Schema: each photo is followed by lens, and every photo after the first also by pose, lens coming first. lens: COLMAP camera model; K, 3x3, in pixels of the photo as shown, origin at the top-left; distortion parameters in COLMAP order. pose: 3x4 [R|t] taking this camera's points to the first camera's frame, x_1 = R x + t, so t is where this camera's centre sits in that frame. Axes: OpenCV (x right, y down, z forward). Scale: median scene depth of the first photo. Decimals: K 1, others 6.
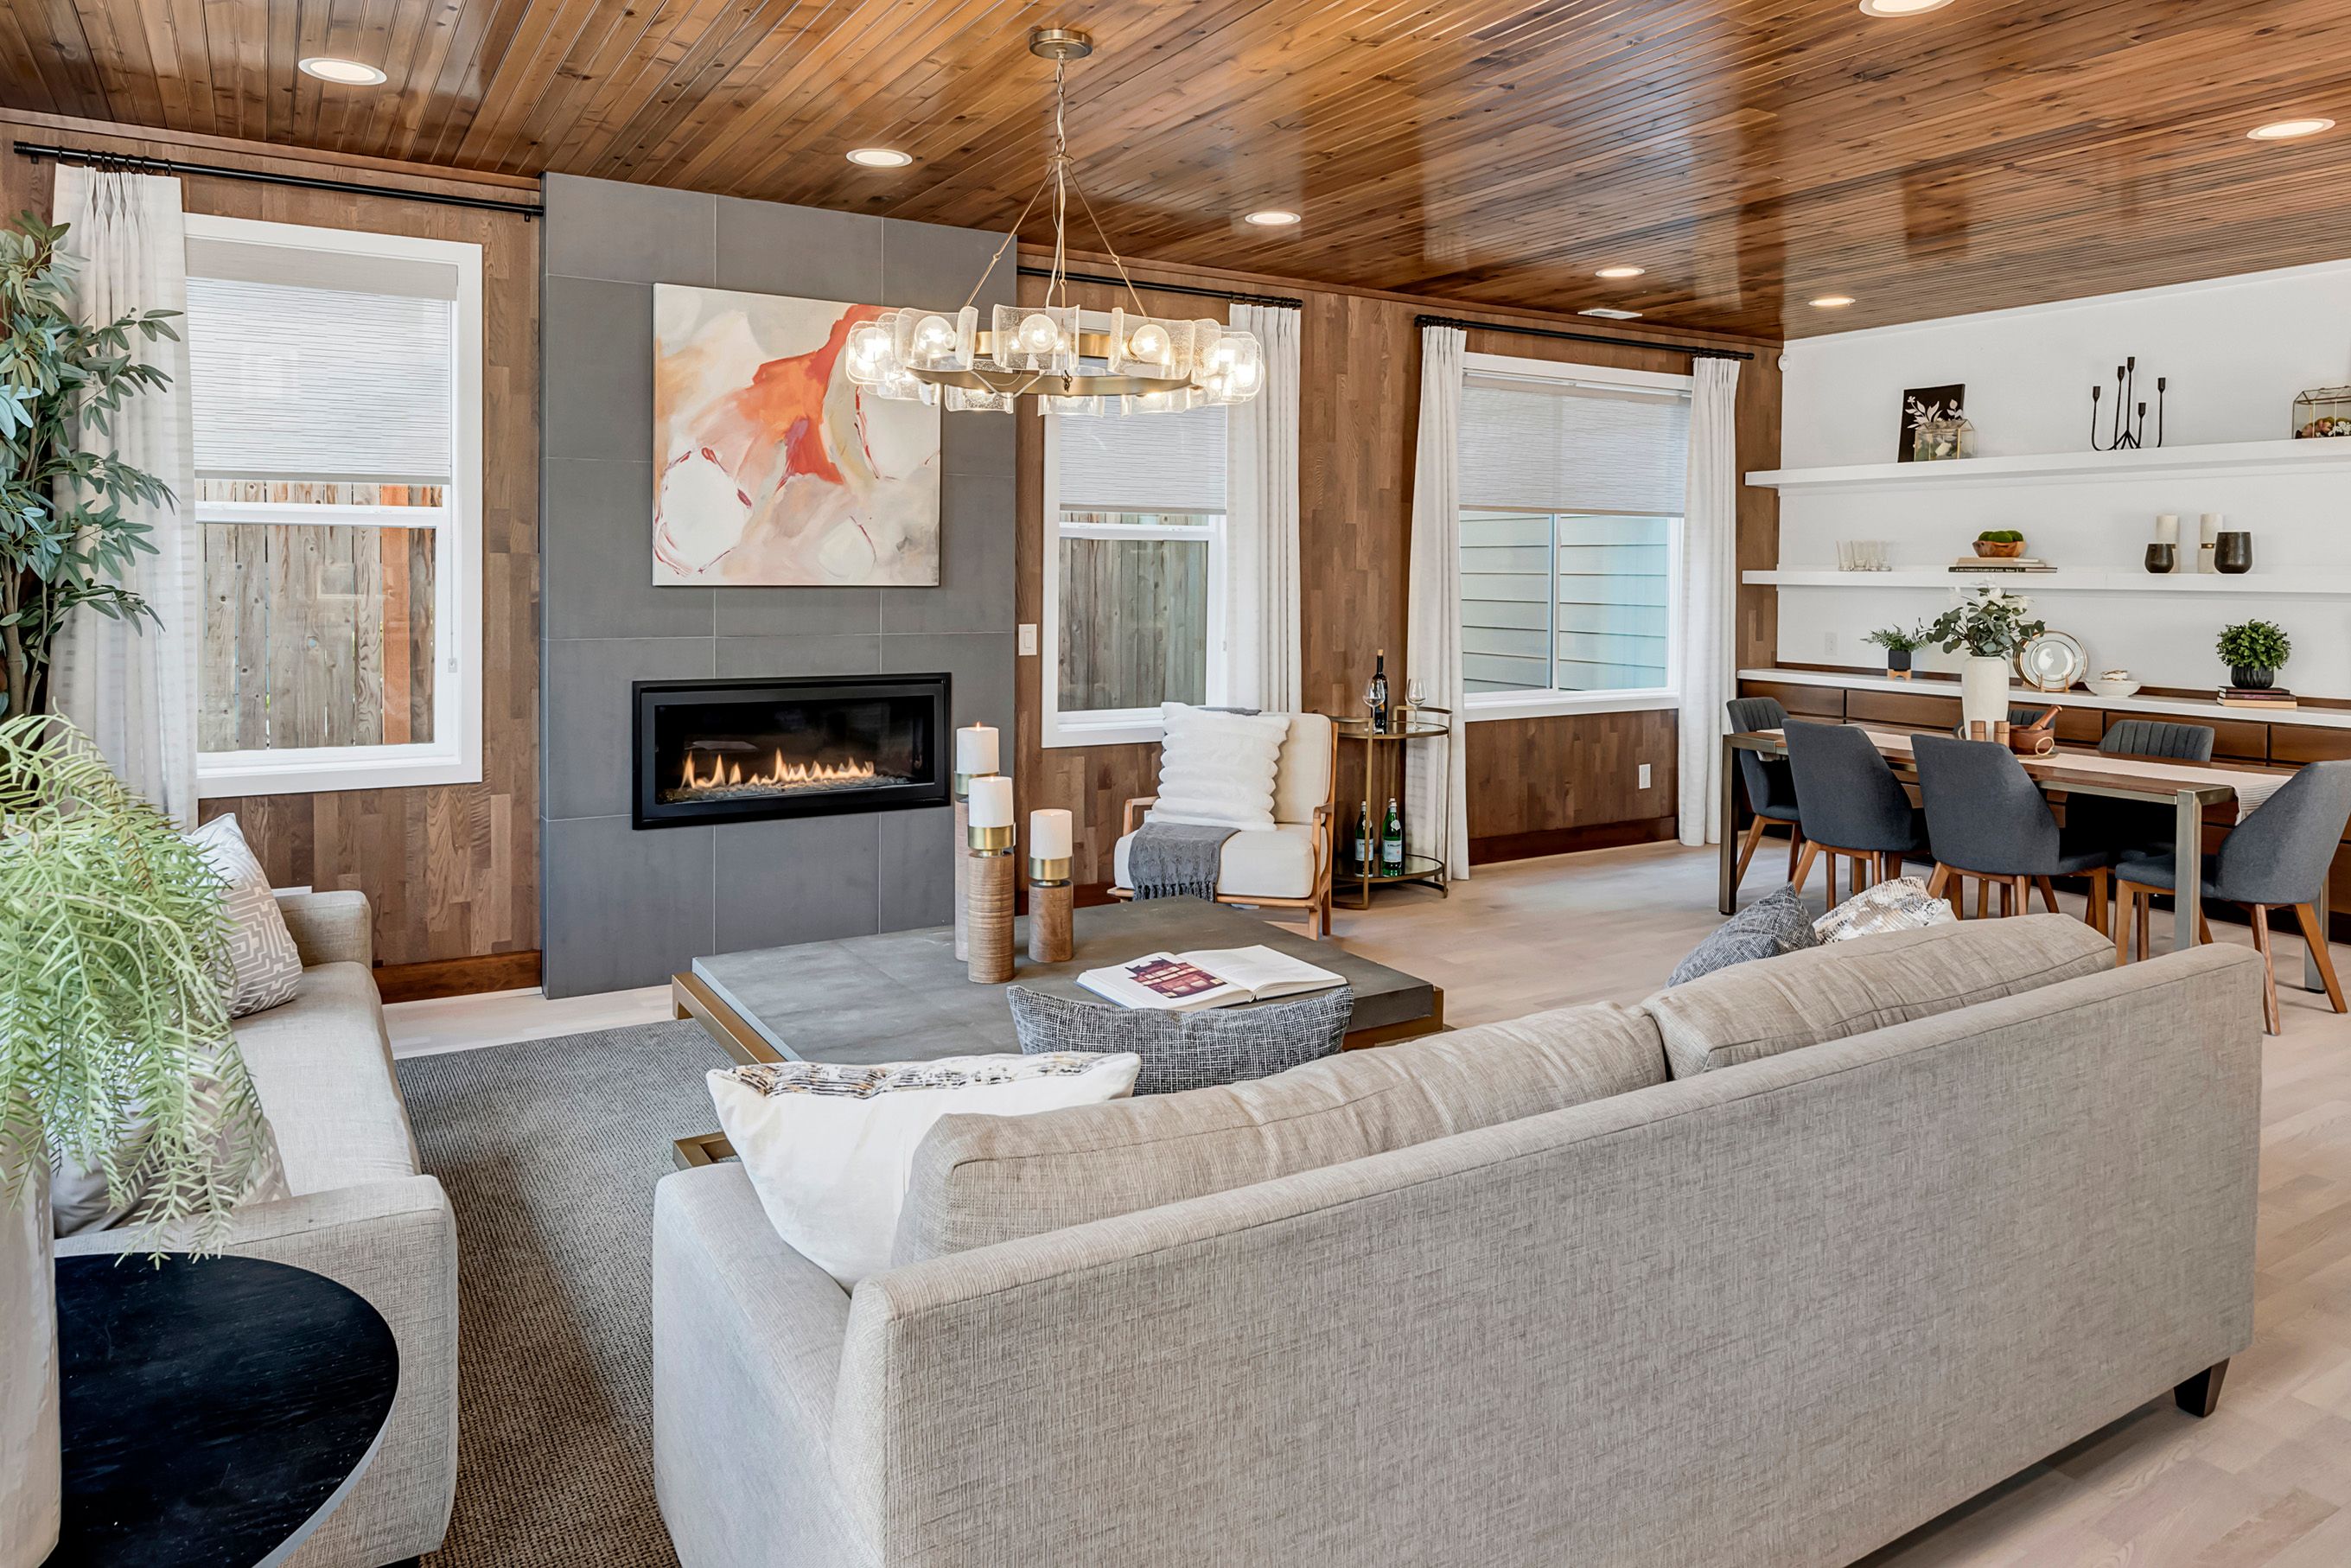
lens RADIAL K [[1483.7, 0, 1151.9], [0, 1483.7, 609.6], [0, 0, 1]] dist [-0.001940, 0.004338]
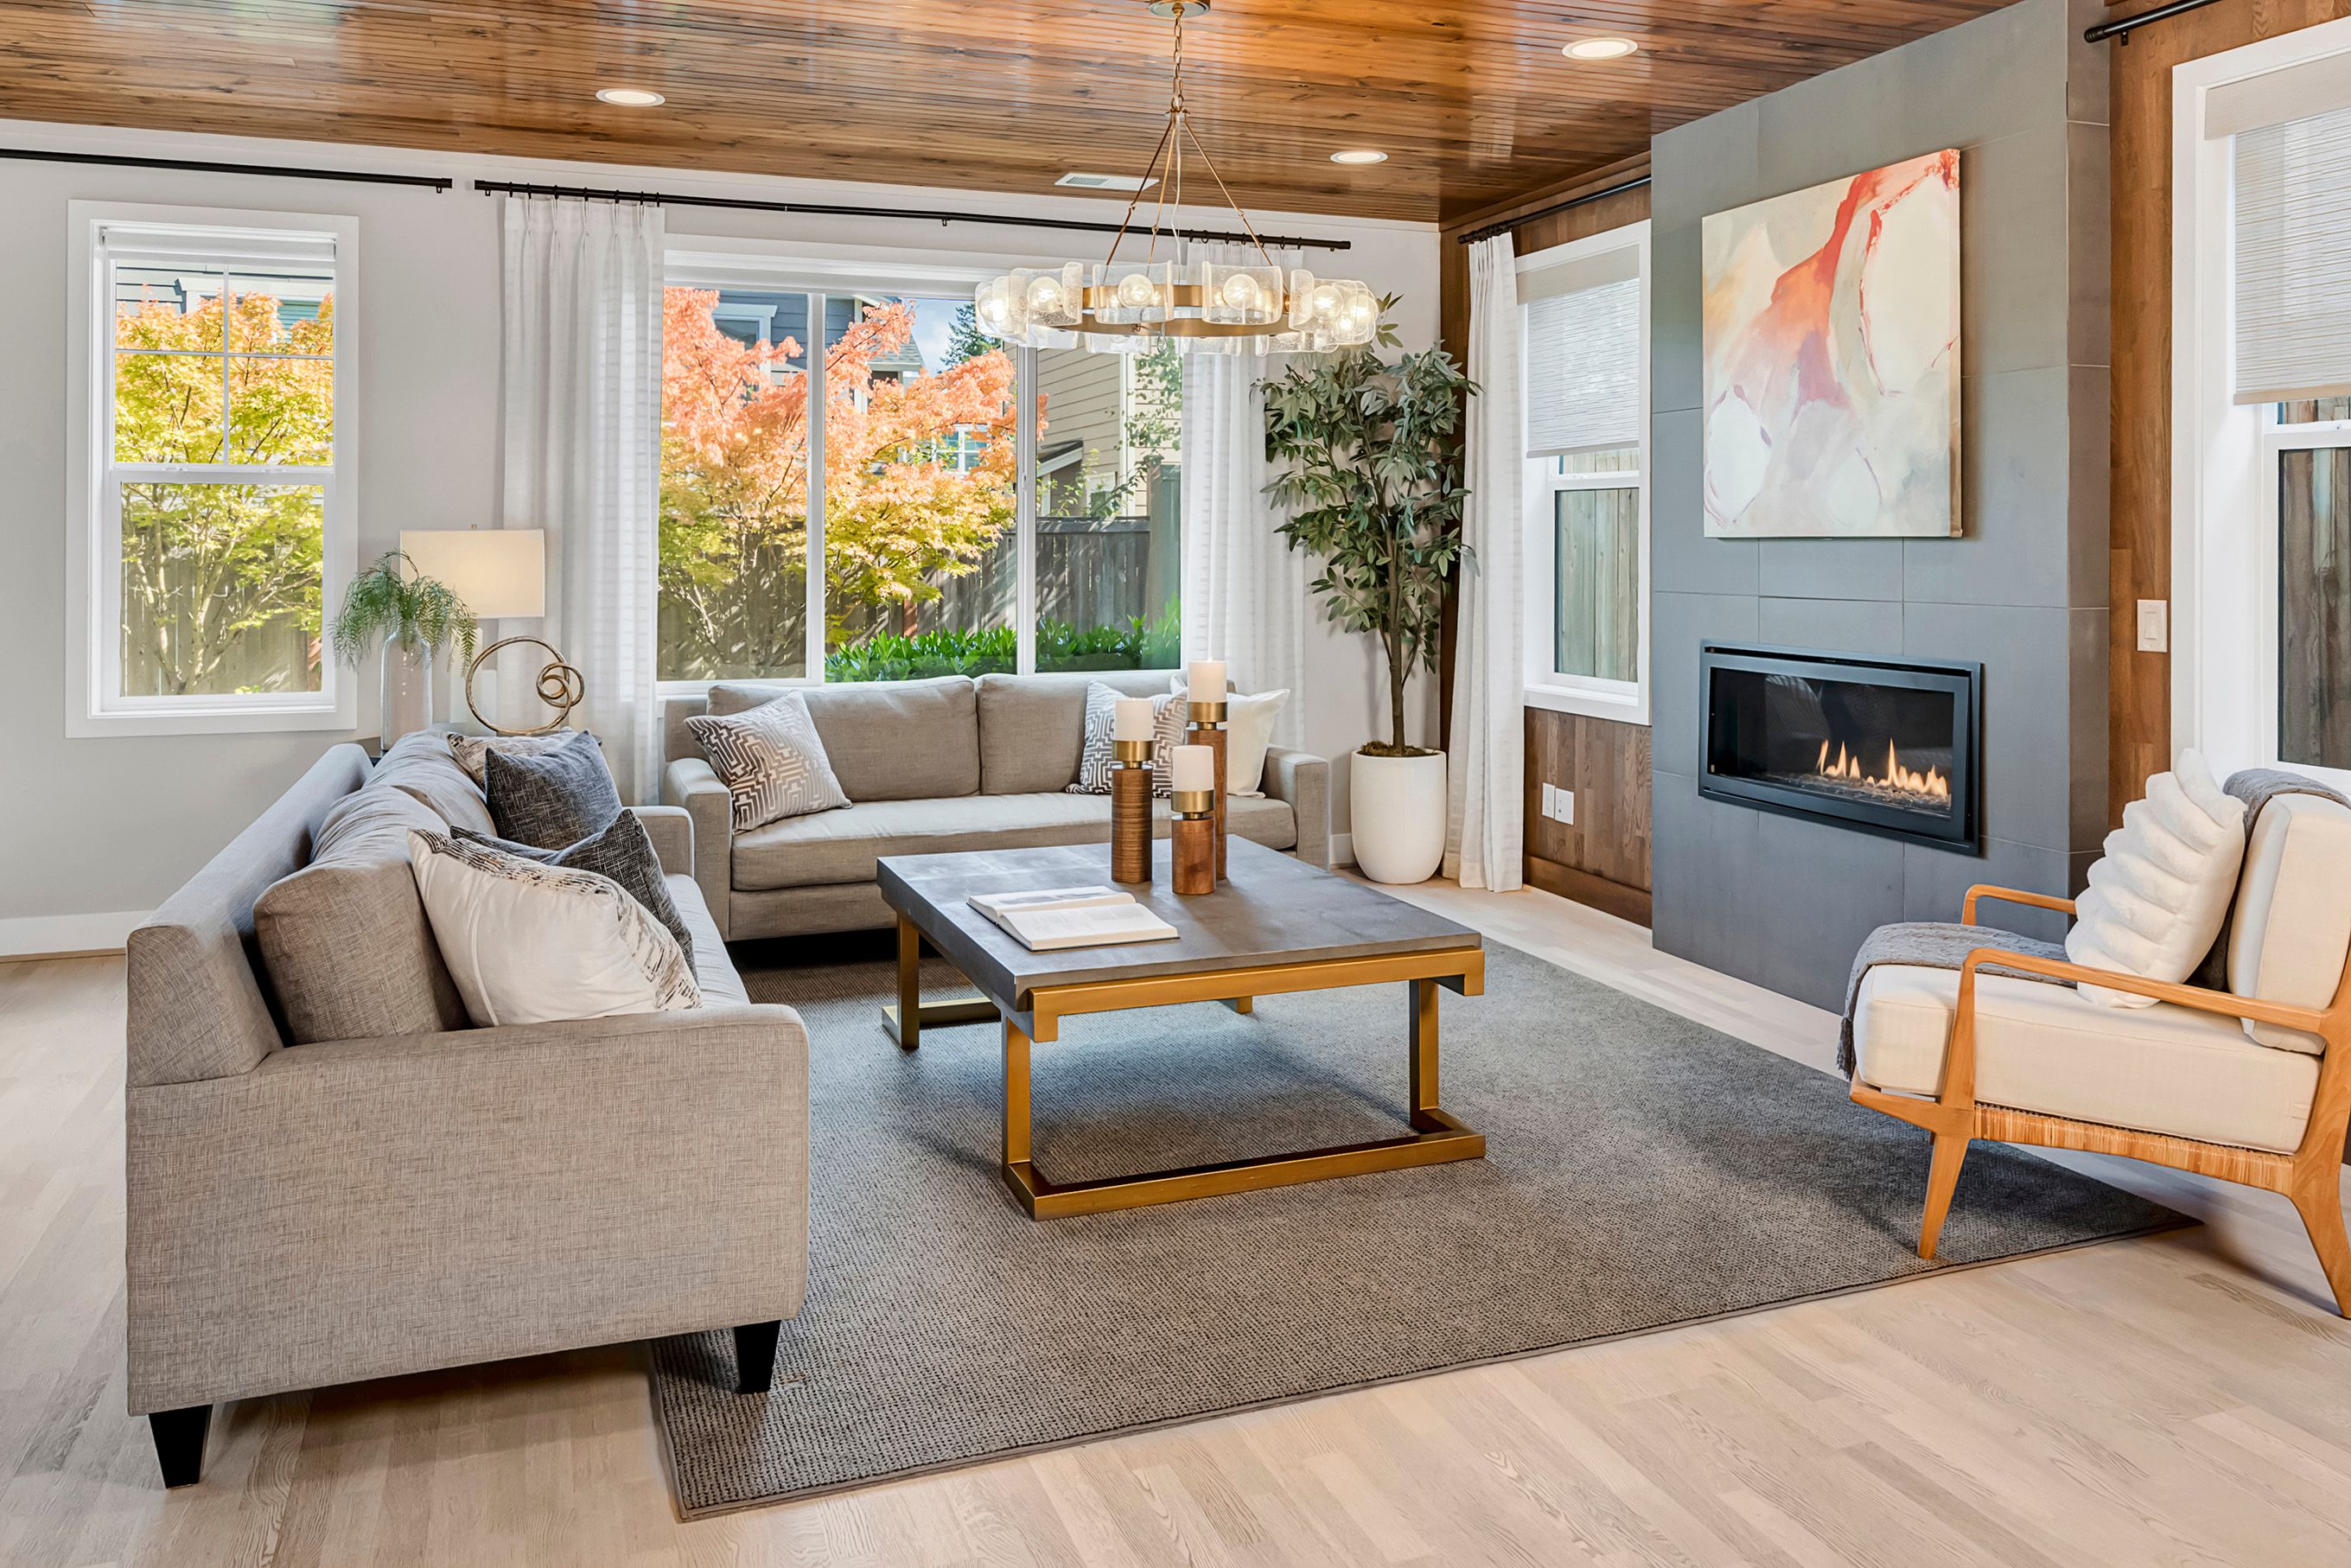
lens RADIAL K [[1756.7, 0, 1134.4], [0, 1756.7, 541.3], [0, 0, 1]] dist [-0.015241, 0.018141]
pose [[-0.203409, -0.011036, -0.979032, 0.629646], [-0.031064, 0.999506, -0.004813, 0.001836], [0.978601, 0.029434, -0.203651, 0.667664]]
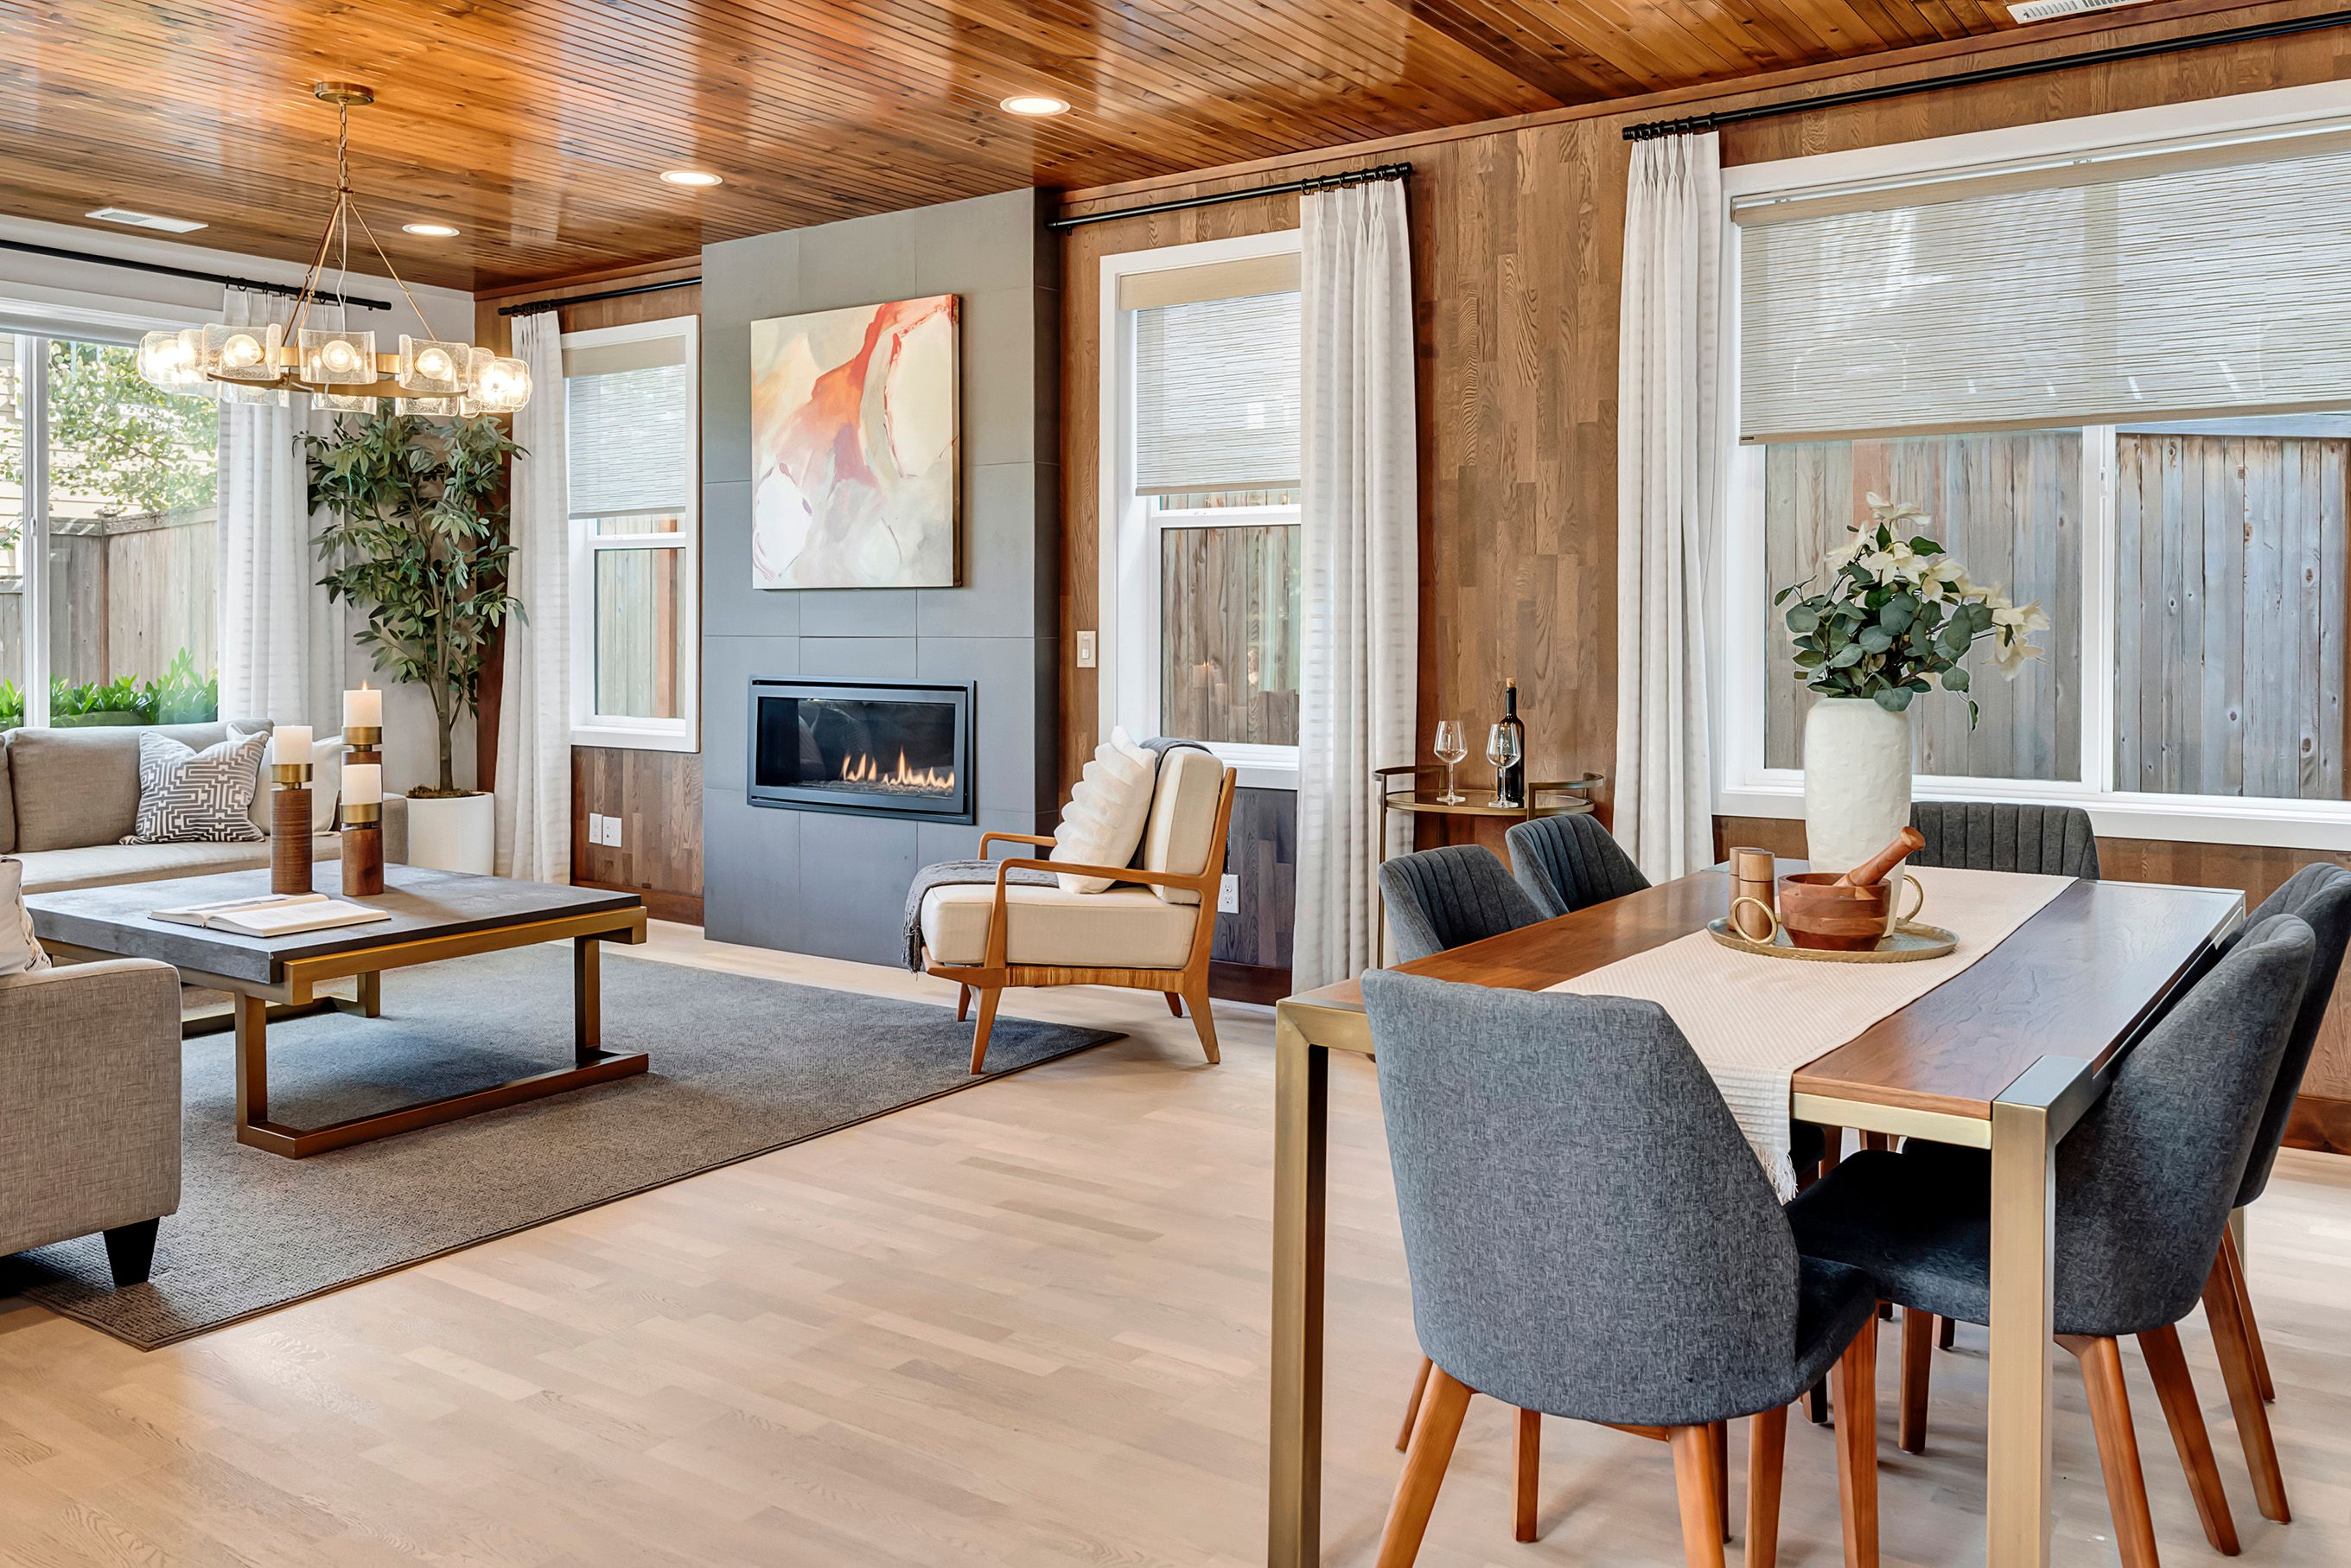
lens RADIAL K [[1859.1, 0, 1181.9], [0, 1859.1, 662.6], [0, 0, 1]] dist [-0.004174, -0.000172]
pose [[0.409699, 0.009775, -0.912168, 0.831042], [-0.023976, 0.999713, -0.000055, 0.024158], [0.911906, 0.021893, 0.409815, 0.550206]]
